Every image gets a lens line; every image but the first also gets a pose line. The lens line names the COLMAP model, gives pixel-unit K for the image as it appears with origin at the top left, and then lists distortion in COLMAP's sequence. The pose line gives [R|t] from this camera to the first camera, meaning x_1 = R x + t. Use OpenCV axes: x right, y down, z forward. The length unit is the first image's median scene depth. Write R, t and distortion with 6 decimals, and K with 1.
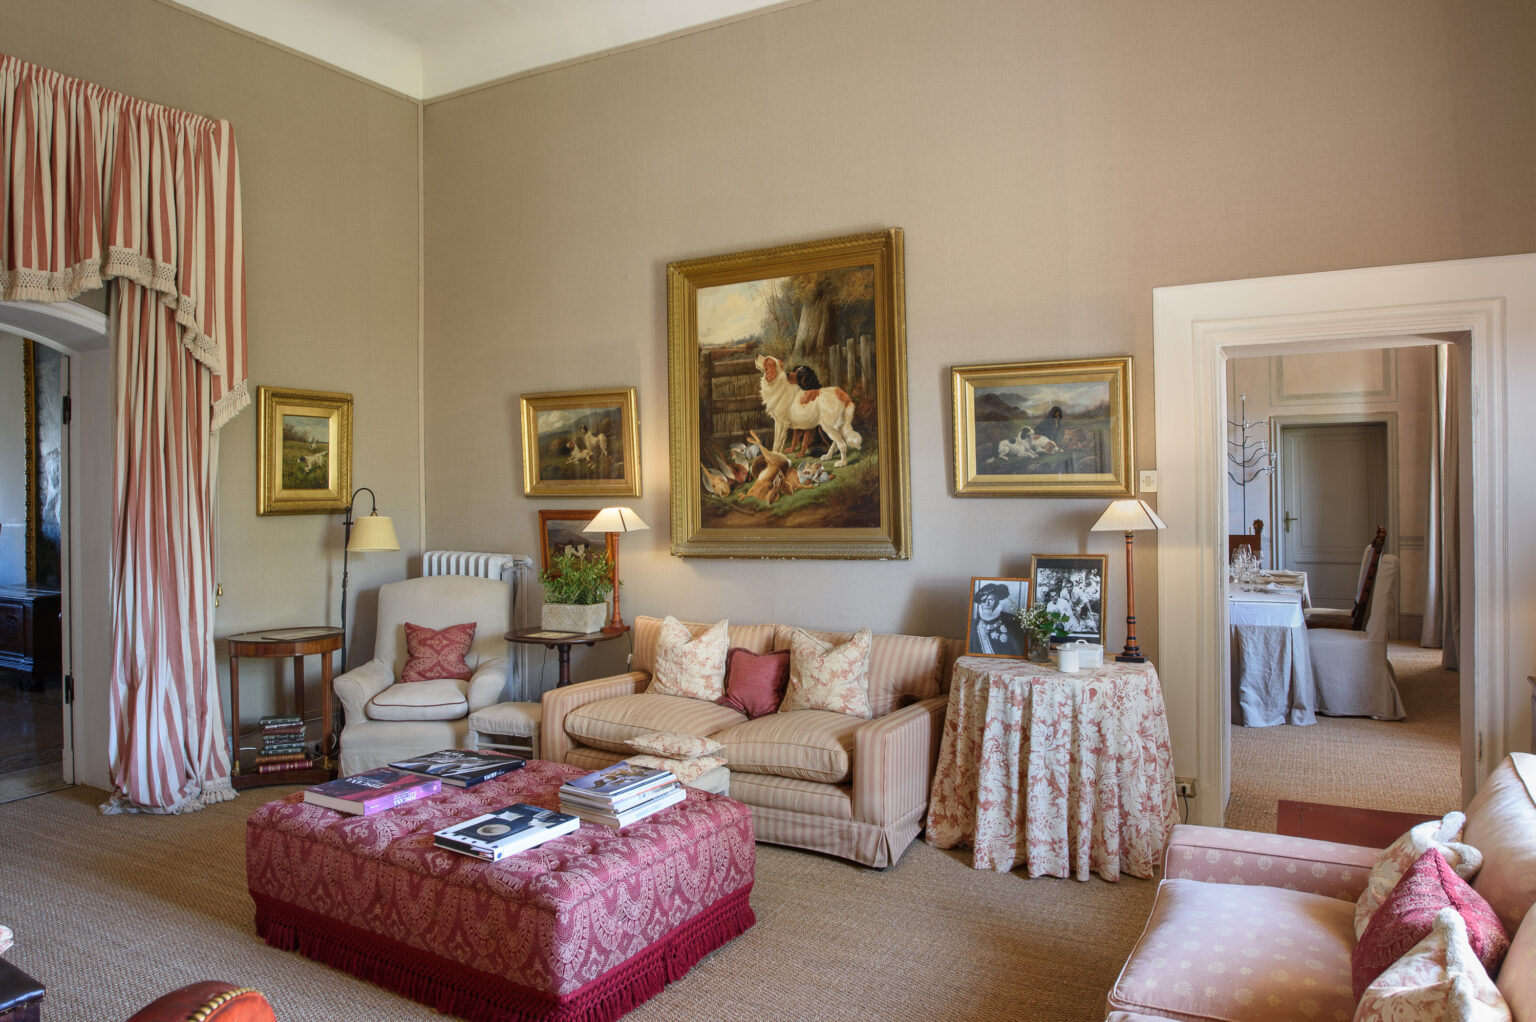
lens RADIAL K [[1040.3, 0, 768.7], [0, 1040.3, 499.5], [0, 0, 1]] dist [-0.050998, -0.000508]
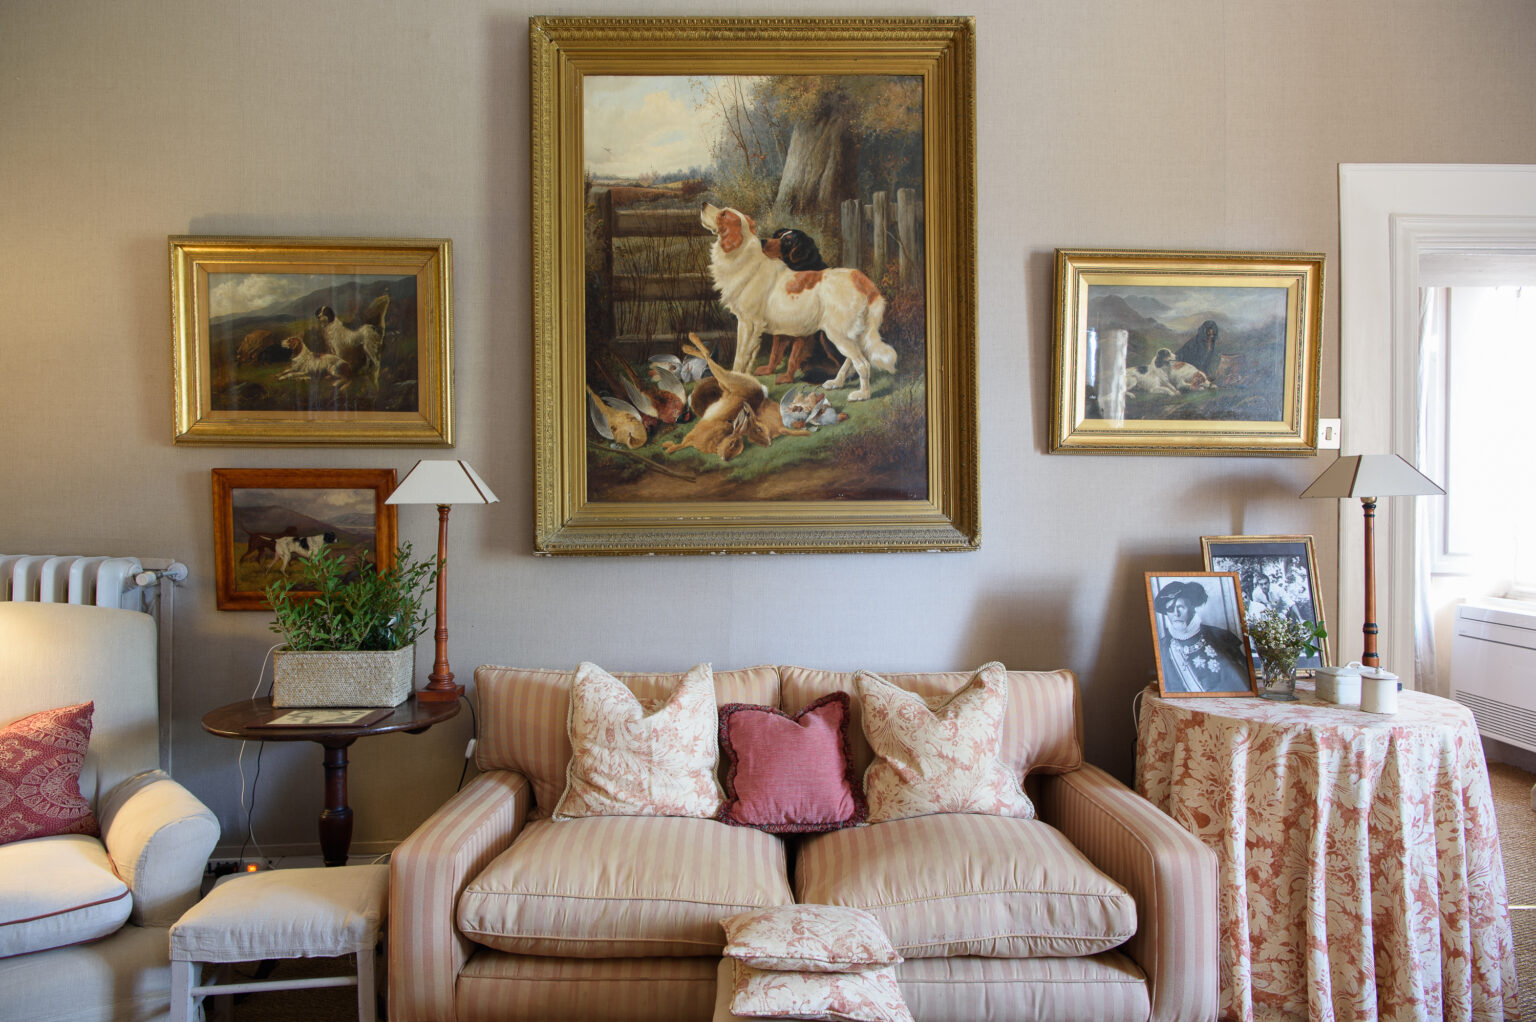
lens RADIAL K [[1065.6, 0, 769.1], [0, 1065.6, 519.8], [0, 0, 1]] dist [-0.008488, 0.004397]
pose [[0.862851, 0.006895, 0.505411, -0.290090], [-0.007694, 0.999970, -0.000507, 0.038935], [-0.505400, -0.003451, 0.862878, 0.484895]]
